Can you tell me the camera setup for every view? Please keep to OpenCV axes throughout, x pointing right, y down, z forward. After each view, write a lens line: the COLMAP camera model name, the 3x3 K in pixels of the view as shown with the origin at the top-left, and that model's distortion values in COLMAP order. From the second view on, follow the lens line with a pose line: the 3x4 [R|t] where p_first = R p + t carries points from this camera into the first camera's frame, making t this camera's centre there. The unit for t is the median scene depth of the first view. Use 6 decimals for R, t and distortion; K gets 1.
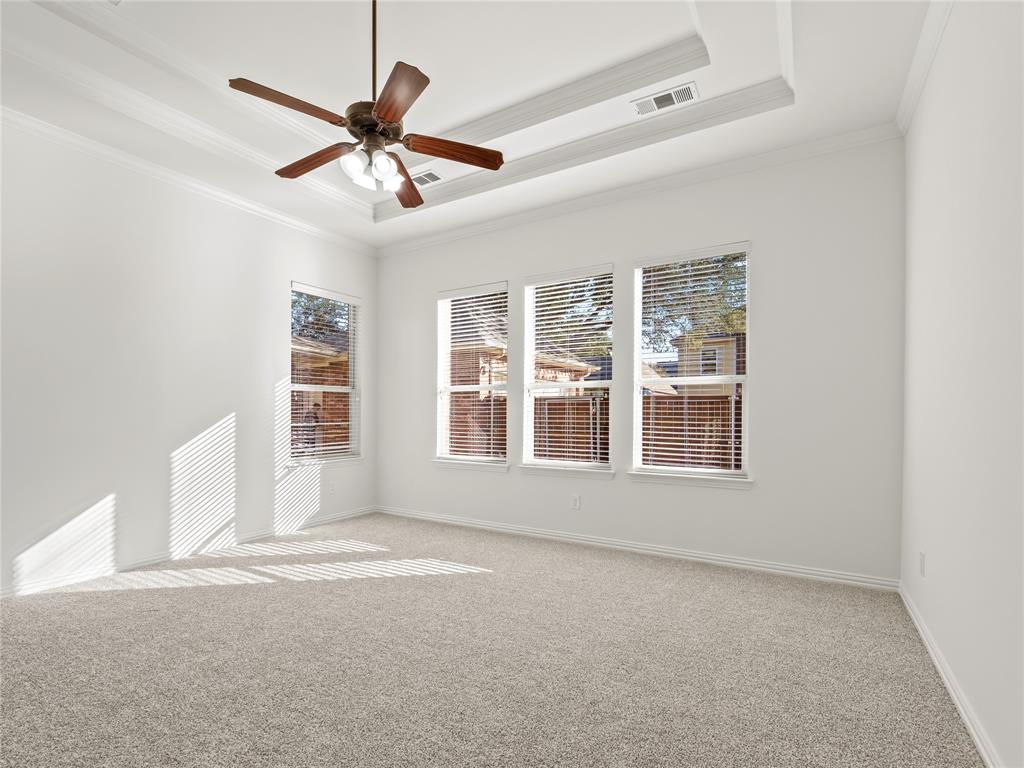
lens RADIAL K [[487.3, 0, 517.1], [0, 487.3, 411.9], [0, 0, 1]] dist [-0.000834, -0.000420]
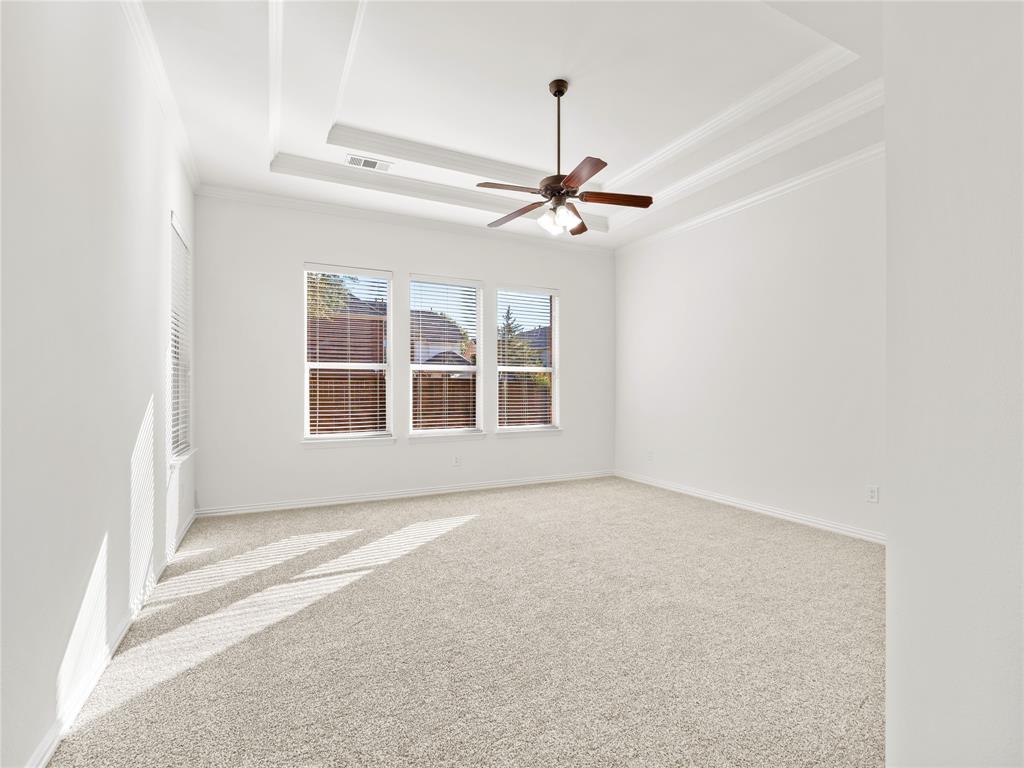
lens RADIAL K [[478.5, 0, 512.0], [0, 478.5, 384.0], [0, 0, 1]] dist [0.001293, 0.000216]
pose [[0.532865, 0.007474, 0.846167, -0.922393], [0.000961, 0.999955, -0.009437, -0.002194], [-0.846200, 0.005842, 0.532834, 0.223277]]
